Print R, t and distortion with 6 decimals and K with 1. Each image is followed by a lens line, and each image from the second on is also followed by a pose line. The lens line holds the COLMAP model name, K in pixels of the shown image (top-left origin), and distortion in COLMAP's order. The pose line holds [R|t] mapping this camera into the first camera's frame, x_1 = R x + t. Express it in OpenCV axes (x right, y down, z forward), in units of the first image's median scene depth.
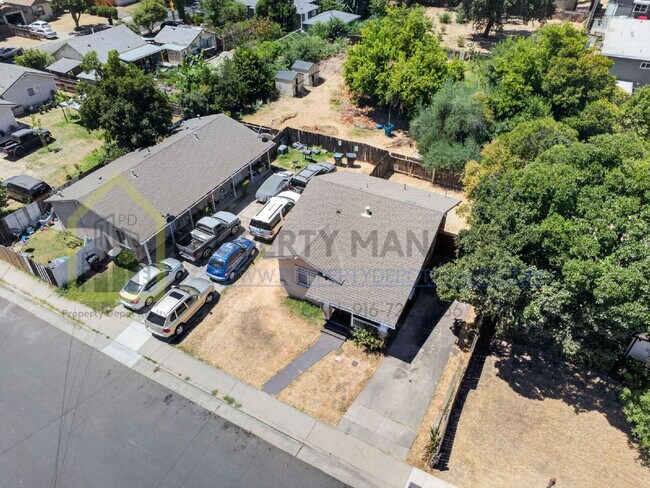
lens RADIAL K [[475.1, 0, 325.0], [0, 475.1, 244.0], [0, 0, 1]] dist [-0.044567, -0.002091]
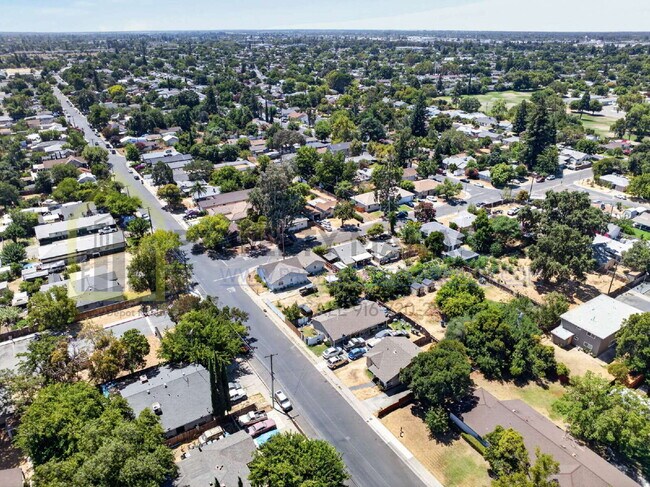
lens RADIAL K [[475.1, 0, 325.0], [0, 475.1, 243.5], [0, 0, 1]] dist [-0.044567, -0.002091]
pose [[0.866153, 0.210547, -0.453264, 0.764000], [-0.311596, 0.936582, -0.160381, -0.070054], [0.390751, 0.280149, 0.876829, -1.759523]]
